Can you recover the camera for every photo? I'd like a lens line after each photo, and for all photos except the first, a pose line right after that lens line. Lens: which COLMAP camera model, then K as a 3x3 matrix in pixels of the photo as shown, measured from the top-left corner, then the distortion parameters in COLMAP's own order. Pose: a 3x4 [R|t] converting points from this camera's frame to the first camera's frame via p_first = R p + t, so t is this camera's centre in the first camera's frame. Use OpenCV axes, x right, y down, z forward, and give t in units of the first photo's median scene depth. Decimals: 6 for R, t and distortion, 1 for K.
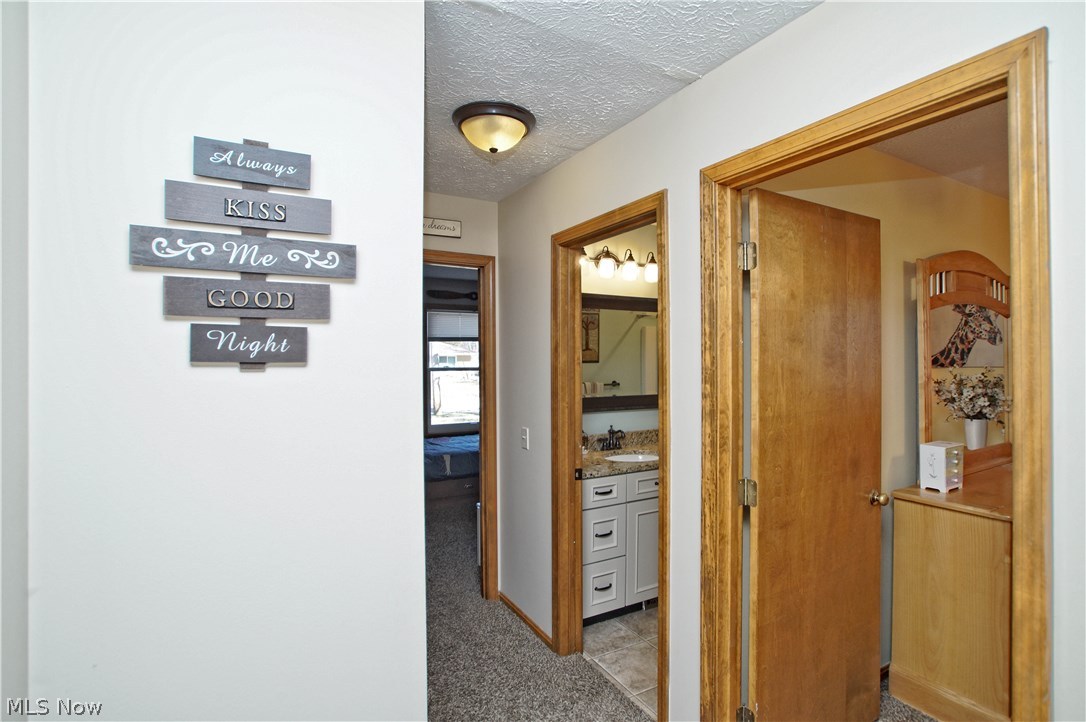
lens RADIAL K [[541.1, 0, 551.6], [0, 541.1, 359.6], [0, 0, 1]] dist [-0.068678, 0.038359]
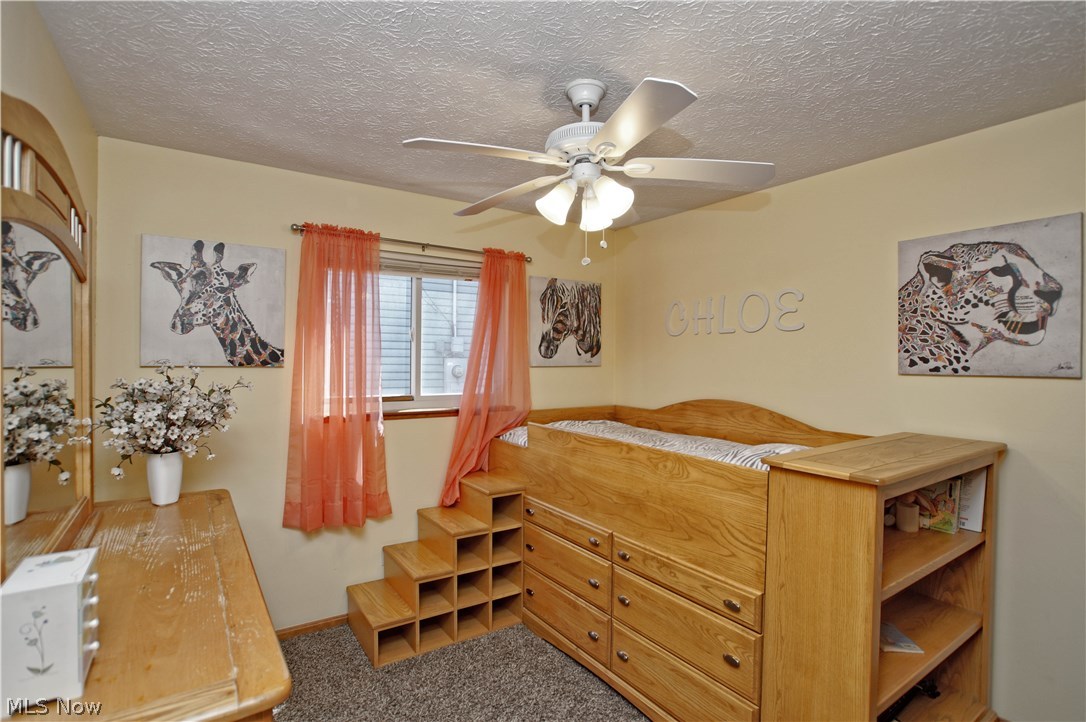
lens RADIAL K [[541.1, 0, 551.6], [0, 541.1, 359.6], [0, 0, 1]] dist [-0.068678, 0.038359]
pose [[-0.048569, -0.000001, 0.998820, 0.237313], [-0.009747, 0.999952, -0.000473, -0.000486], [-0.998772, -0.009758, -0.048567, 0.465913]]
